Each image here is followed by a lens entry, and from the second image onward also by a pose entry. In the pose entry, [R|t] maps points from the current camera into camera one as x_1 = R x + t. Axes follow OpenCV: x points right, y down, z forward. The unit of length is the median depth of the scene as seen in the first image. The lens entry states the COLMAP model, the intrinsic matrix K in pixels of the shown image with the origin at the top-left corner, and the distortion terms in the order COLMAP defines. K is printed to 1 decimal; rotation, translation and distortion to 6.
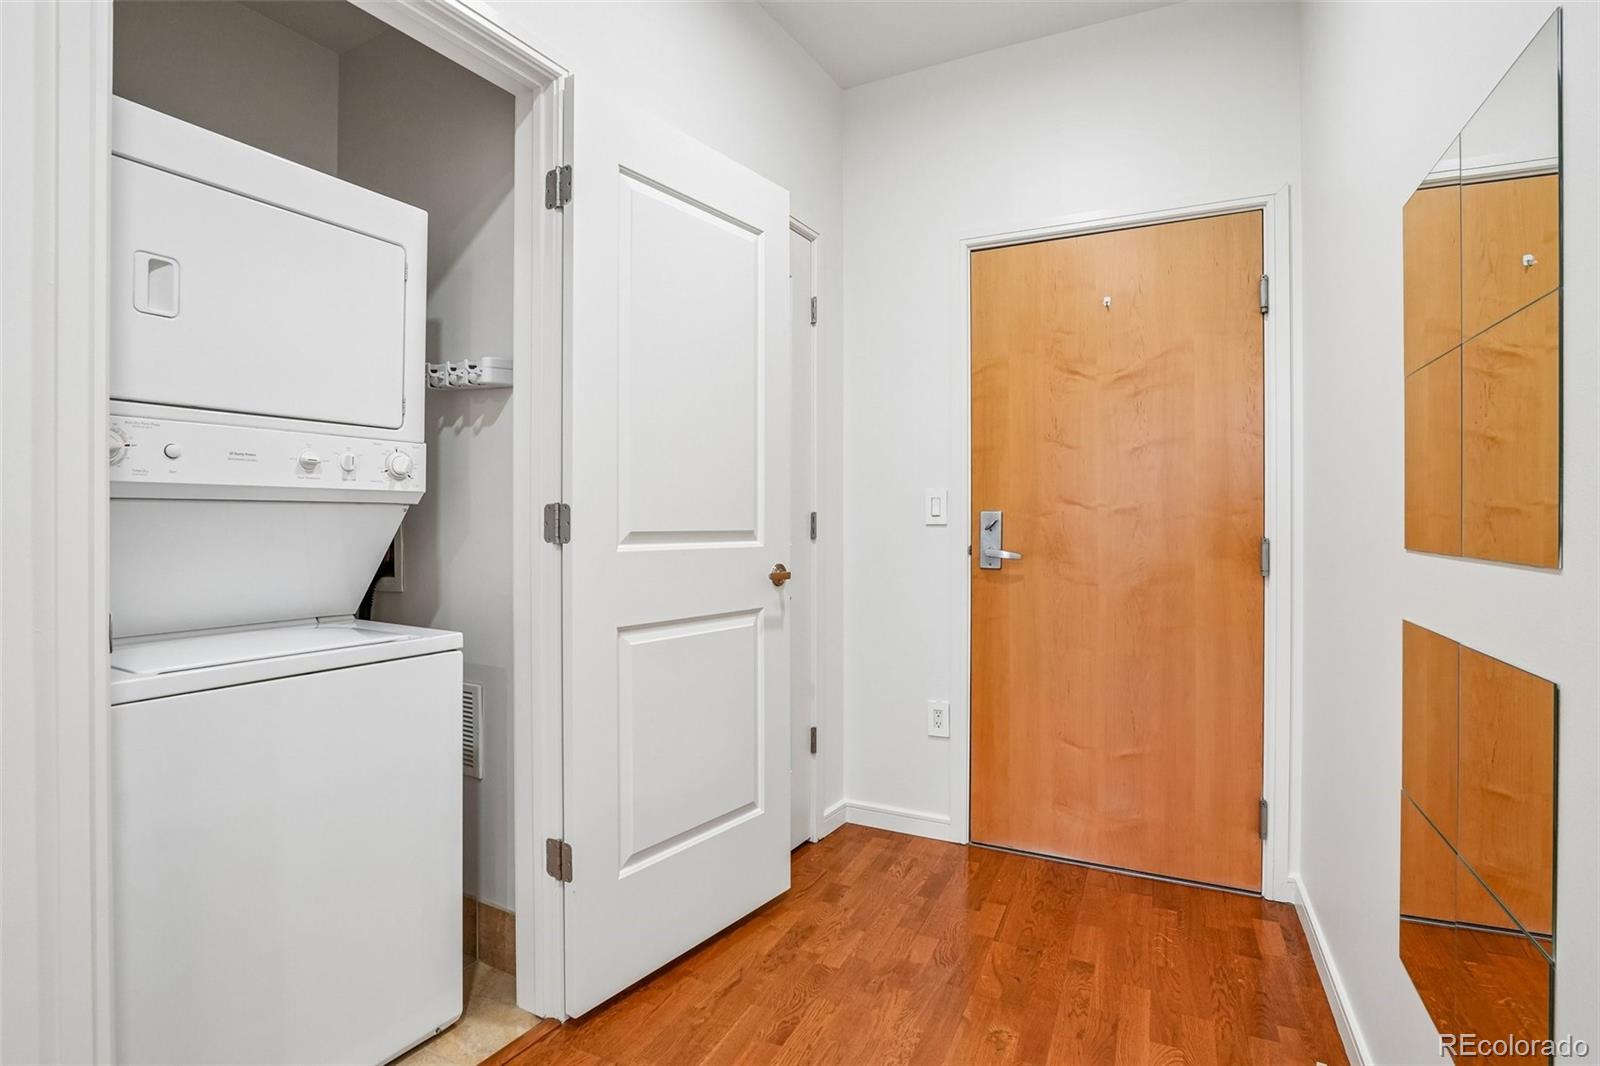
lens RADIAL K [[797.5, 0, 796.4], [0, 797.5, 524.4], [0, 0, 1]] dist [-0.031417, 0.007381]
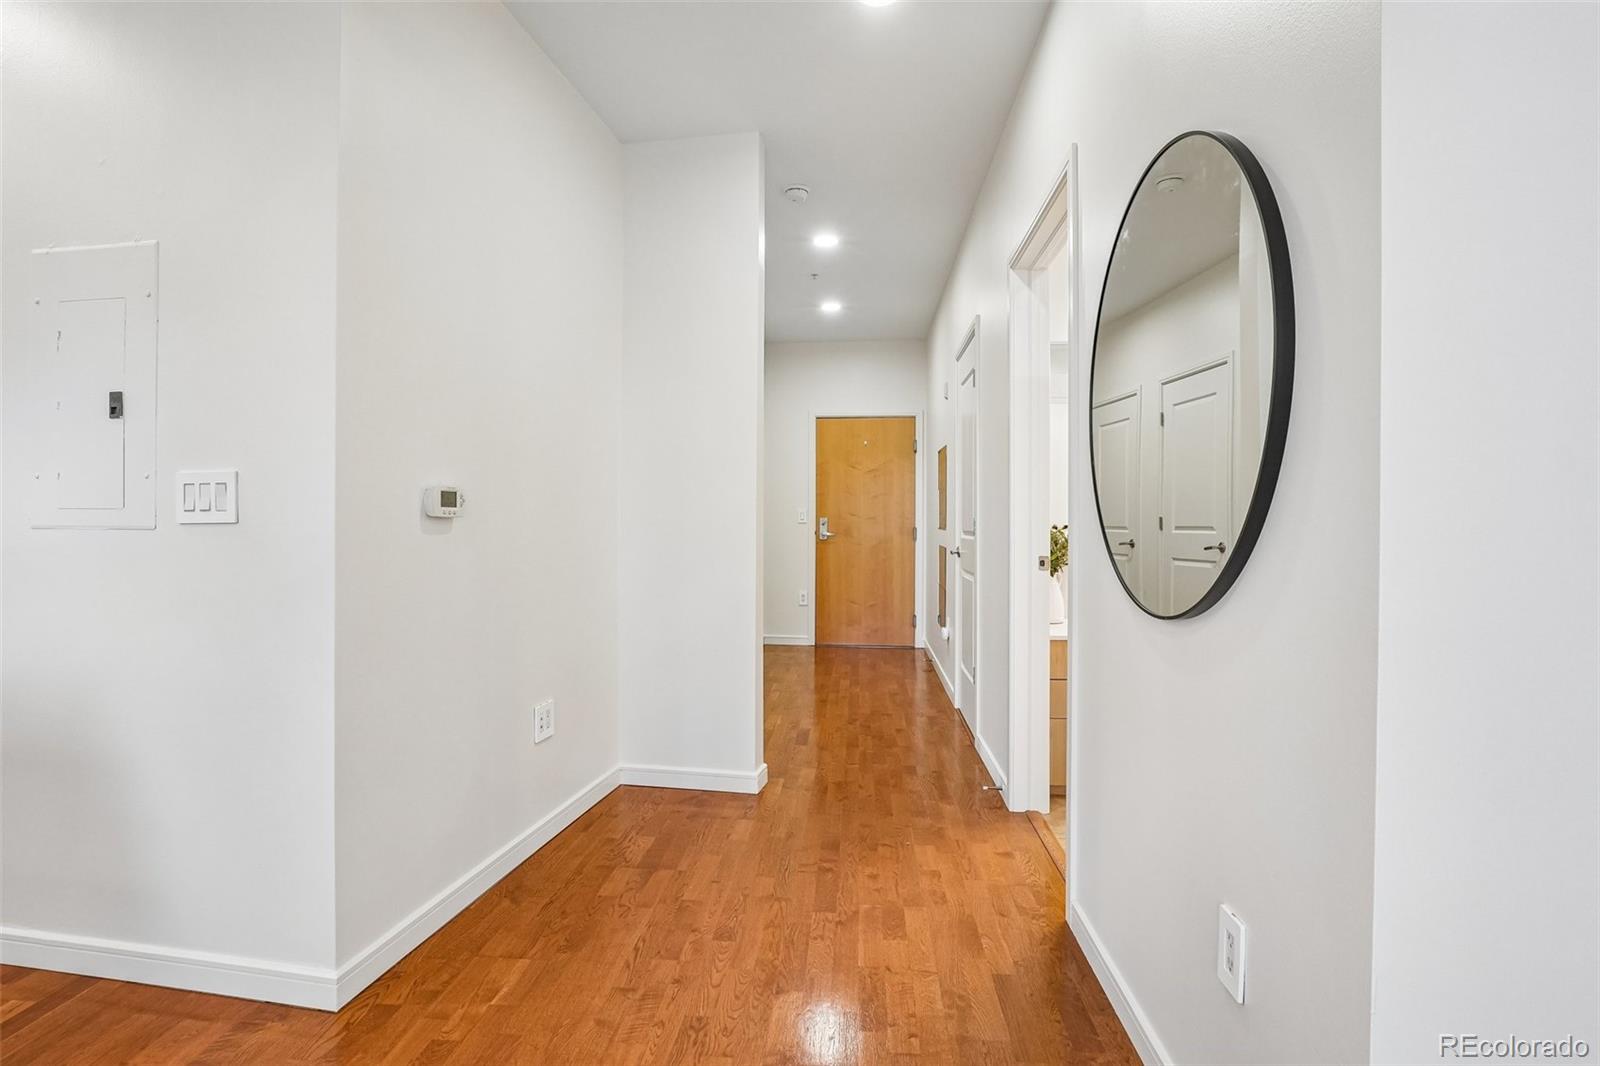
lens RADIAL K [[797.5, 0, 798.4], [0, 797.5, 531.7], [0, 0, 1]] dist [-0.031417, 0.007381]
pose [[0.942981, -0.004014, 0.332821, -0.730088], [0.000408, 0.999940, 0.010904, 0.000678], [-0.332845, -0.010146, 0.942927, -1.497726]]
